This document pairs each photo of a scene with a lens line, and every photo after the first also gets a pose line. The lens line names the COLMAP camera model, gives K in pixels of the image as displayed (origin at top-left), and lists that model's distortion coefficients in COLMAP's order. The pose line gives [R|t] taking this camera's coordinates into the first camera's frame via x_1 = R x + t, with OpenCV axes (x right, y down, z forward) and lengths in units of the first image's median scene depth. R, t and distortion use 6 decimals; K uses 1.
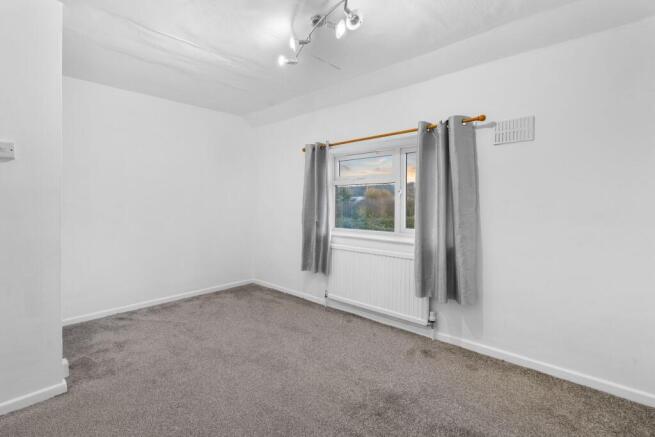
lens RADIAL K [[301.9, 0, 334.0], [0, 301.9, 205.7], [0, 0, 1]] dist [-0.012687, 0.005757]
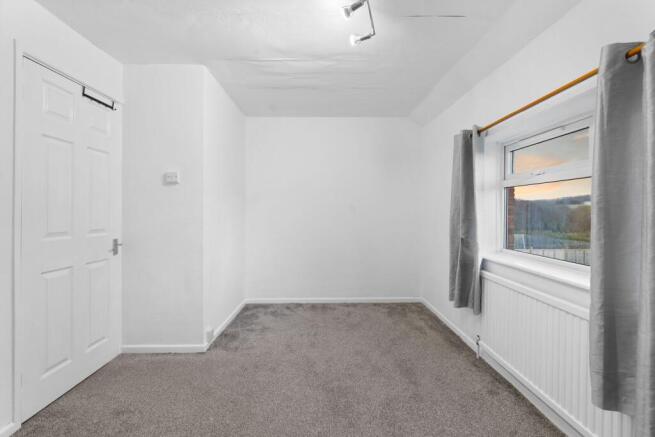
lens RADIAL K [[301.9, 0, 327.8], [0, 301.9, 213.5], [0, 0, 1]] dist [-0.012687, 0.005757]
pose [[0.680121, 0.005285, -0.733080, 0.302257], [-0.006755, 0.999977, 0.000942, -0.005941], [0.733068, 0.004311, 0.680141, 0.307322]]
